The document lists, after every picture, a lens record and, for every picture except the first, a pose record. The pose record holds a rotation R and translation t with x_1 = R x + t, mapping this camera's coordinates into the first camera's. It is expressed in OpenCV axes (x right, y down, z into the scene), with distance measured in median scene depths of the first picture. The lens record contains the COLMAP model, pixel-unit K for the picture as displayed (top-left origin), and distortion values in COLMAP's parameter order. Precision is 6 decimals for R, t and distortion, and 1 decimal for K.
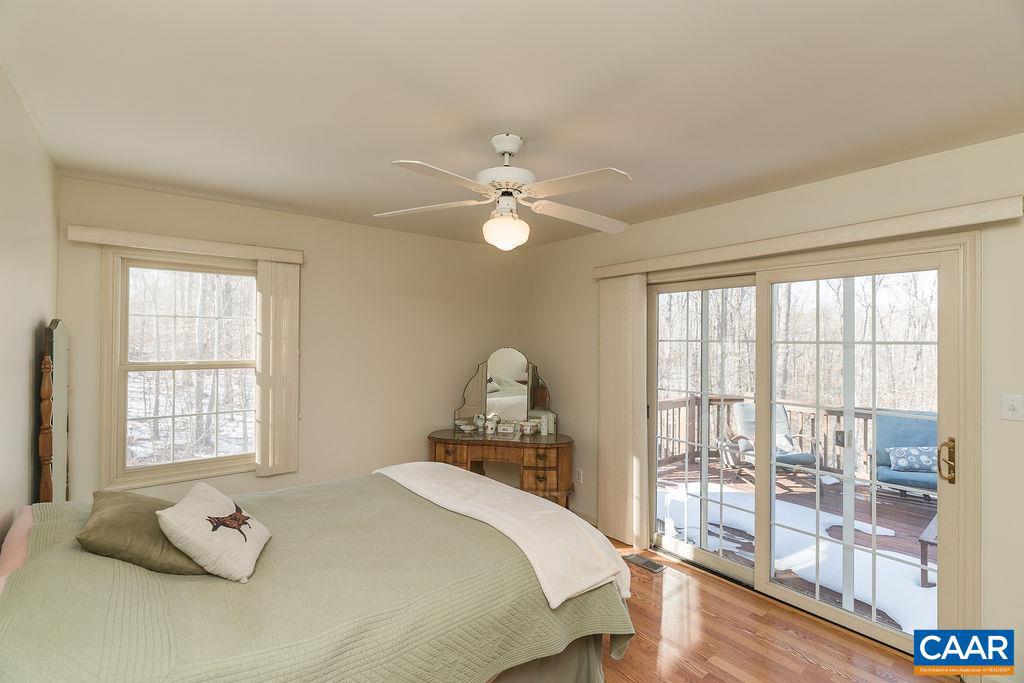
lens RADIAL K [[458.4, 0, 511.8], [0, 458.4, 336.7], [0, 0, 1]] dist [-0.002431, 0.001115]
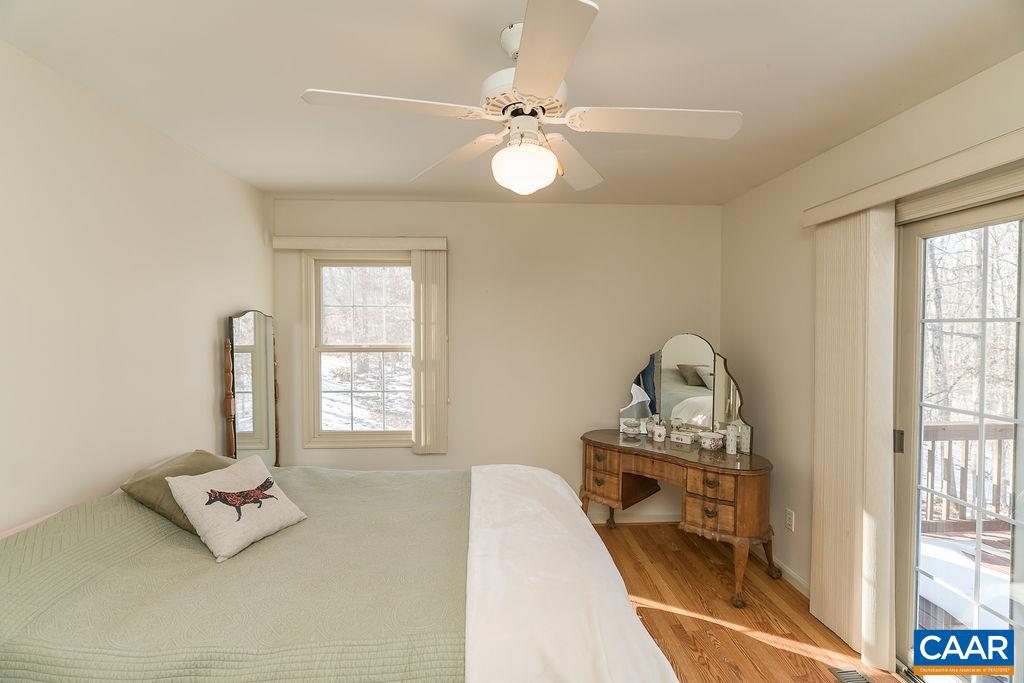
lens RADIAL K [[458.4, 0, 511.8], [0, 458.4, 336.7], [0, 0, 1]] dist [-0.002431, 0.001115]
pose [[0.819501, 0.003829, -0.573065, 0.238588], [0.011556, 0.999664, 0.023205, 0.010281], [0.572962, -0.025639, 0.819181, 0.250898]]
